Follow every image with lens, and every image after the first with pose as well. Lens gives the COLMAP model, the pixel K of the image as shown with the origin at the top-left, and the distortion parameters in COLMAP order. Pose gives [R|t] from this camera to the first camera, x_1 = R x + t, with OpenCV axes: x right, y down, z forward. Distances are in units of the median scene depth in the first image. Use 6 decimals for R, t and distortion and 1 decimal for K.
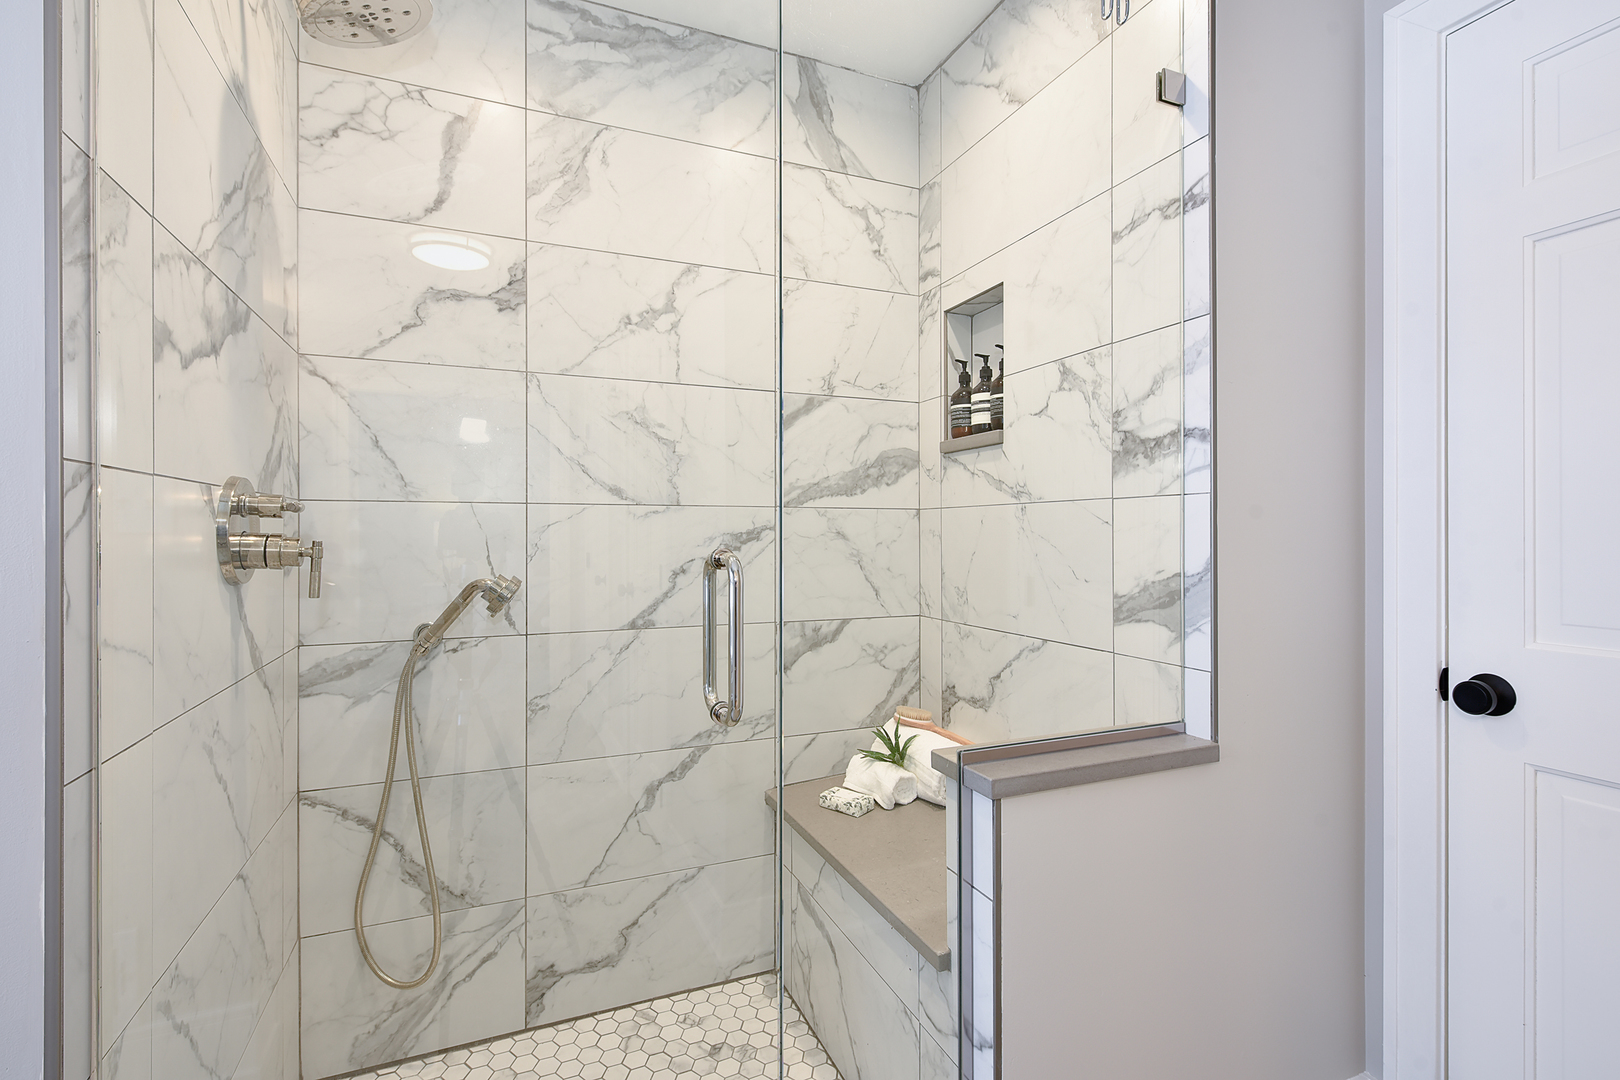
lens RADIAL K [[772.1, 0, 813.5], [0, 772.1, 530.9], [0, 0, 1]] dist [0.002228, 0.000088]
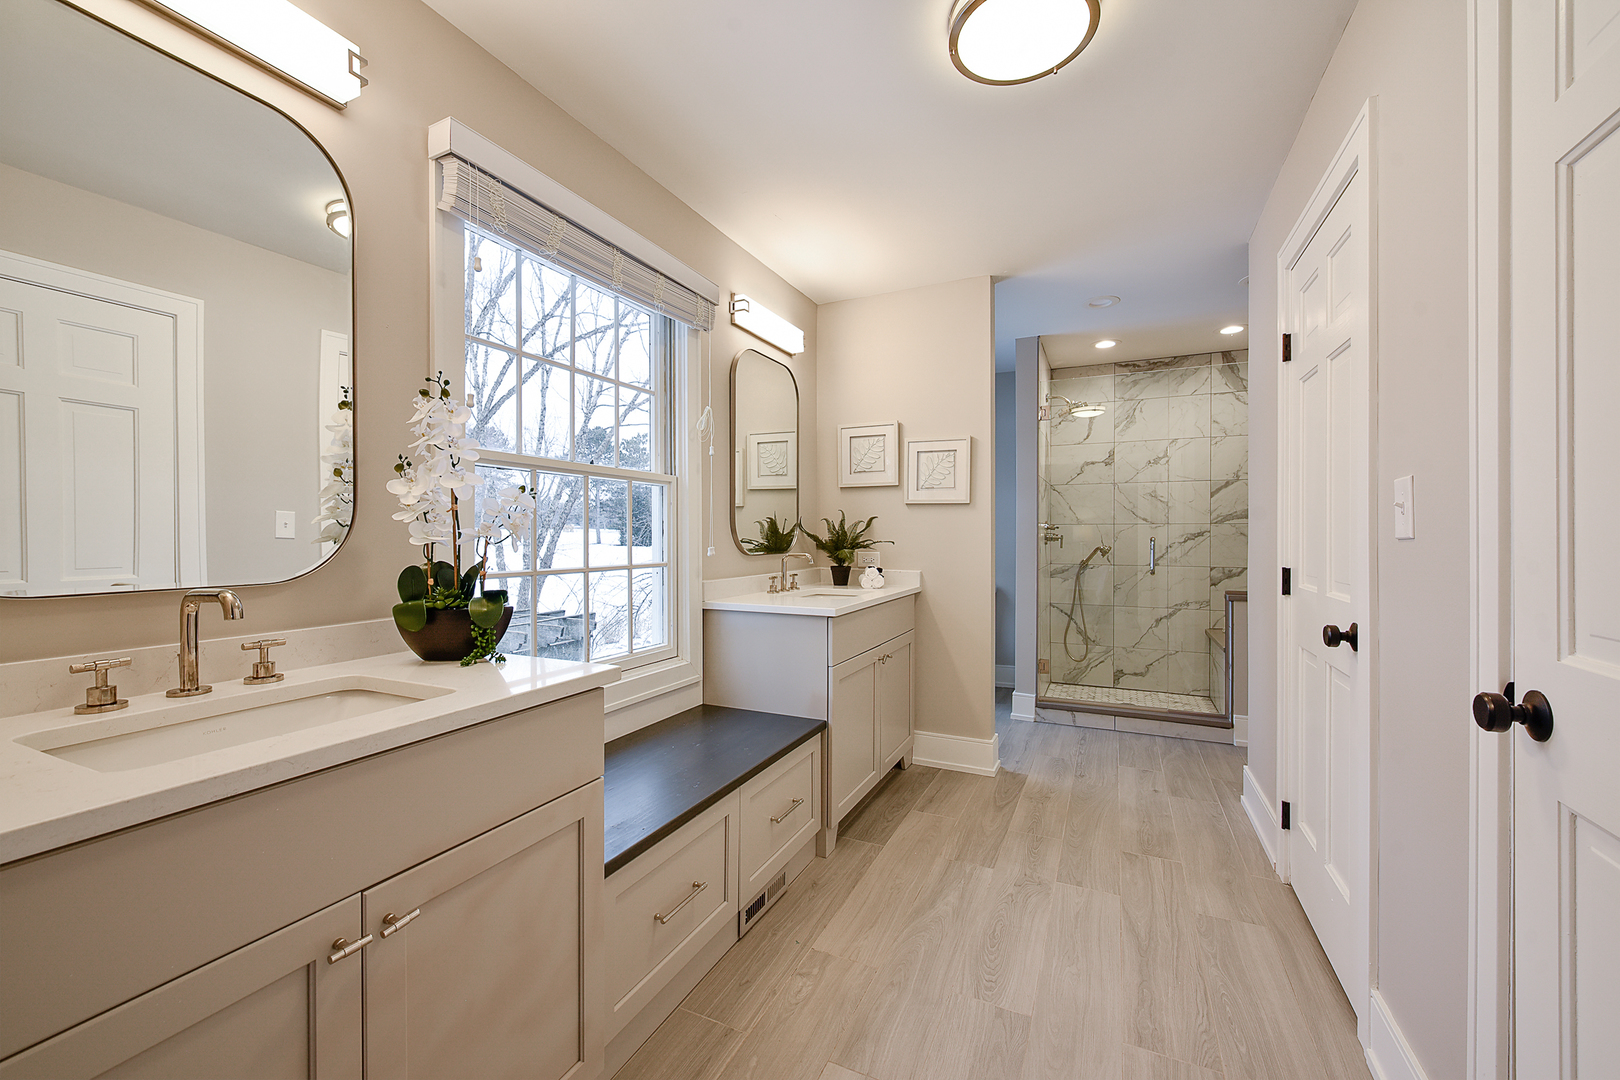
lens RADIAL K [[645.0, 0, 814.6], [0, 645.0, 536.7], [0, 0, 1]] dist [-0.000453, -0.000034]
pose [[0.661674, 0.002300, -0.749788, 0.806986], [-0.003525, 0.999994, -0.000044, 0.021773], [0.749783, 0.002673, 0.661678, -1.691588]]
